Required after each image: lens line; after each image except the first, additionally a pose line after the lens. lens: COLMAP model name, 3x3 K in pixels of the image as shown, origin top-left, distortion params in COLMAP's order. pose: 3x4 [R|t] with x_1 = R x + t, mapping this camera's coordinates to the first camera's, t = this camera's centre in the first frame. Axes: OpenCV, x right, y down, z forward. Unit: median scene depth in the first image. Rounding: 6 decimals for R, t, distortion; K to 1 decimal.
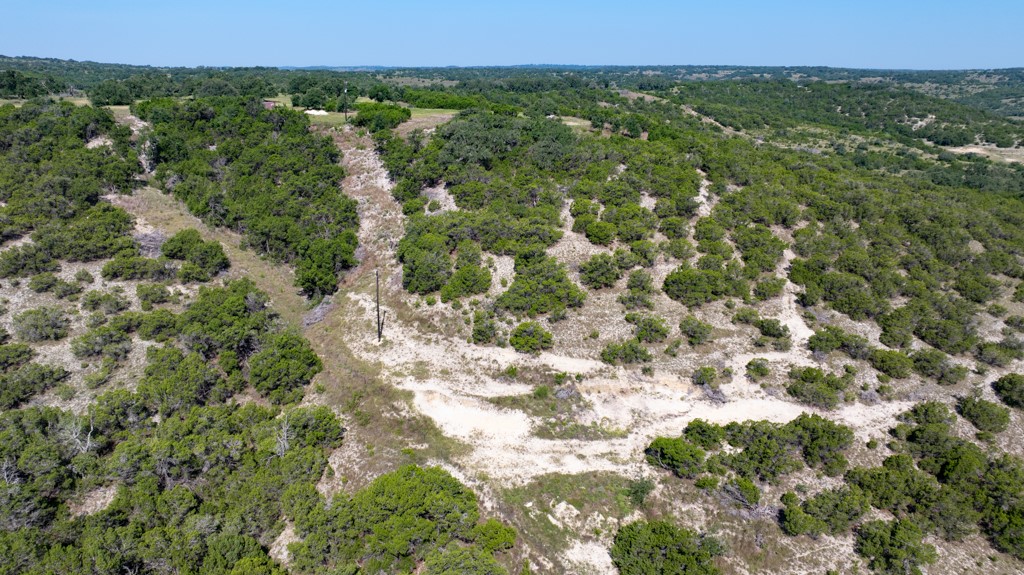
lens RADIAL K [[723.7, 0, 521.7], [0, 723.7, 282.8], [0, 0, 1]] dist [-0.036794, 0.045358]
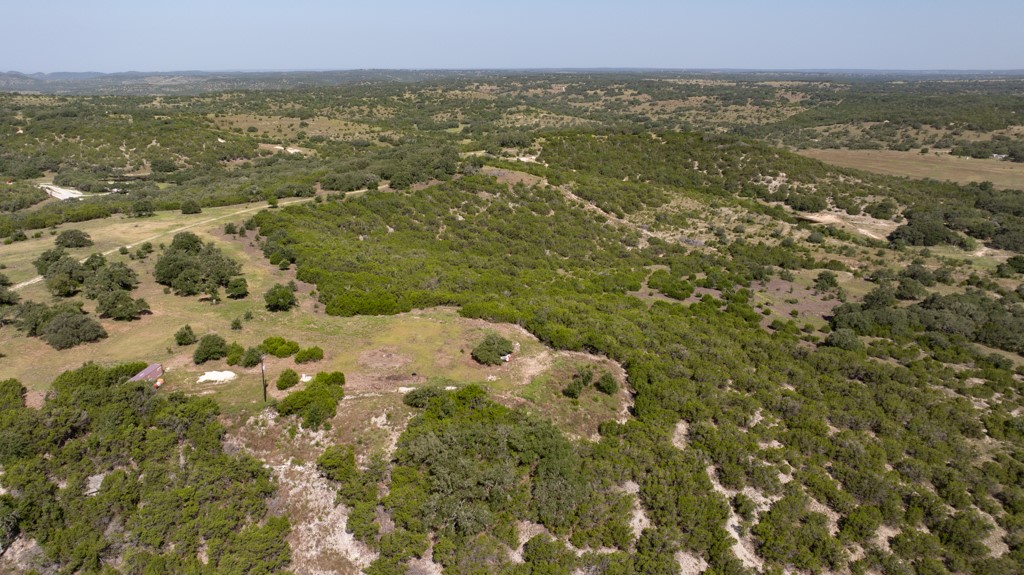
lens RADIAL K [[723.7, 0, 495.7], [0, 723.7, 298.1], [0, 0, 1]] dist [-0.036794, 0.045358]
pose [[0.981537, -0.053924, 0.183513, -0.043423], [0.050737, 0.998469, 0.022018, -0.110667], [-0.184419, -0.012301, 0.982771, 0.056553]]
